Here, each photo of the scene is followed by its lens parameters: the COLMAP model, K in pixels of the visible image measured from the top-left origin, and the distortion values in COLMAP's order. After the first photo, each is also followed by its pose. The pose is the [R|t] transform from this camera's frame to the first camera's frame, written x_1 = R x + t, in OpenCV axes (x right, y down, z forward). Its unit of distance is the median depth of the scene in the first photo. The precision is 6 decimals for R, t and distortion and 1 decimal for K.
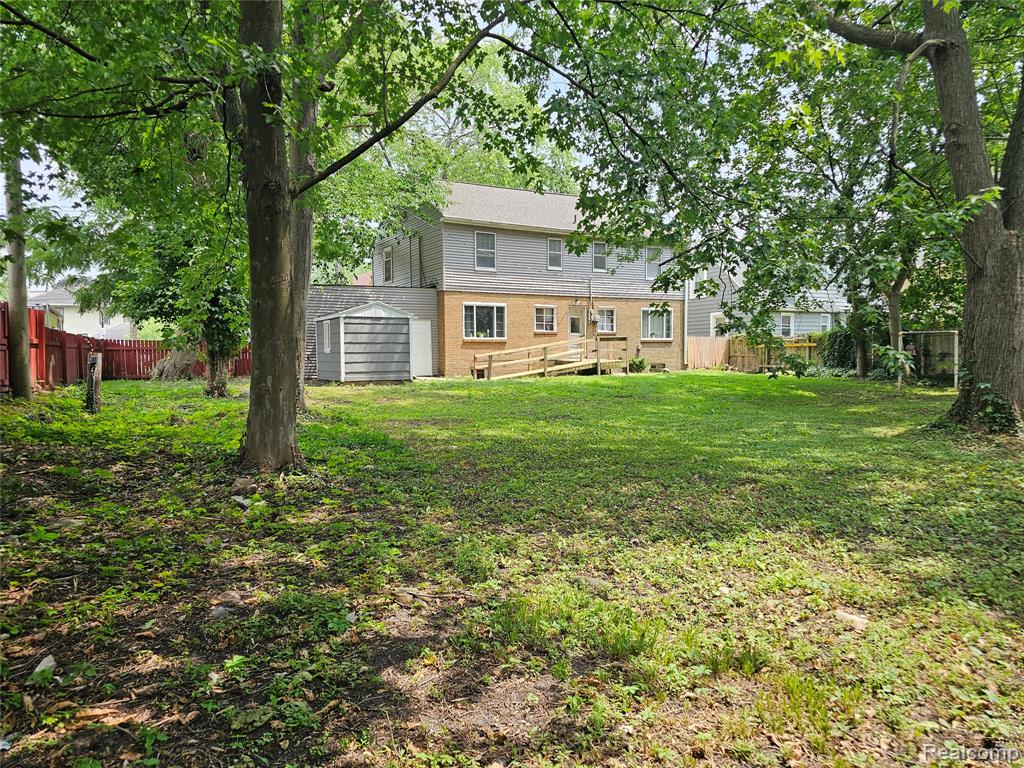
lens RADIAL K [[684.6, 0, 512.0], [0, 684.6, 384.0], [0, 0, 1]] dist [0.062280, -0.000906]
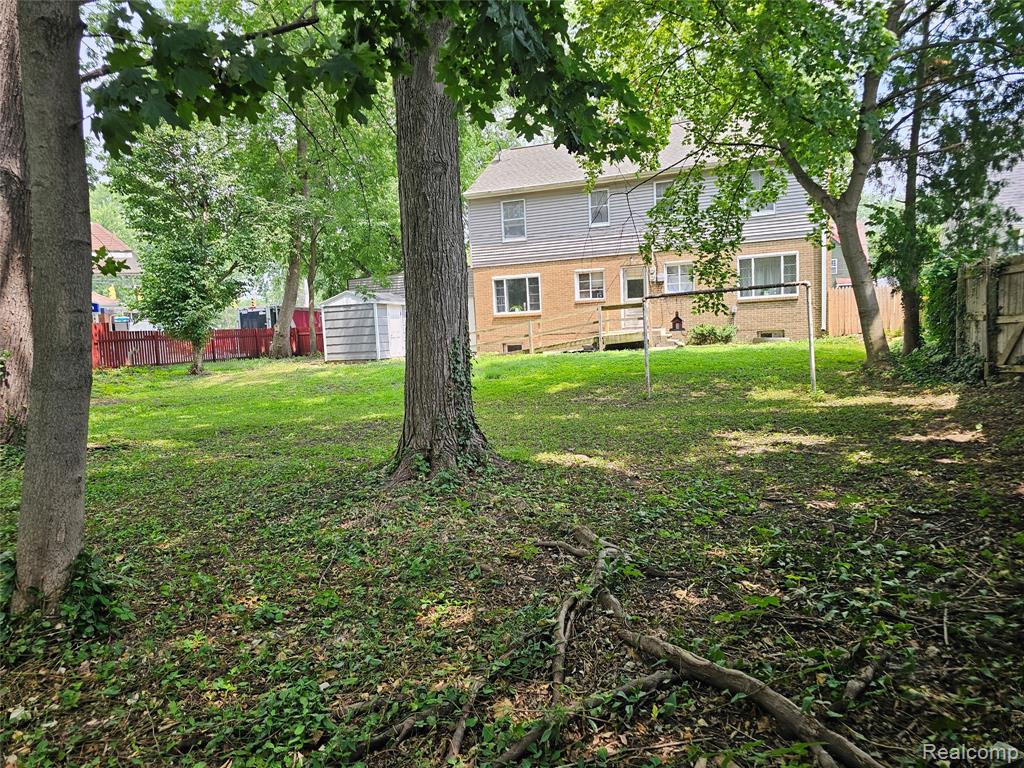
lens RADIAL K [[684.6, 0, 512.0], [0, 684.6, 384.0], [0, 0, 1]] dist [0.062280, -0.000906]
pose [[0.641332, 0.036292, -0.766404, 0.700833], [0.013936, 0.998165, 0.058928, -0.023704], [0.767137, -0.048473, 0.639650, 0.381191]]
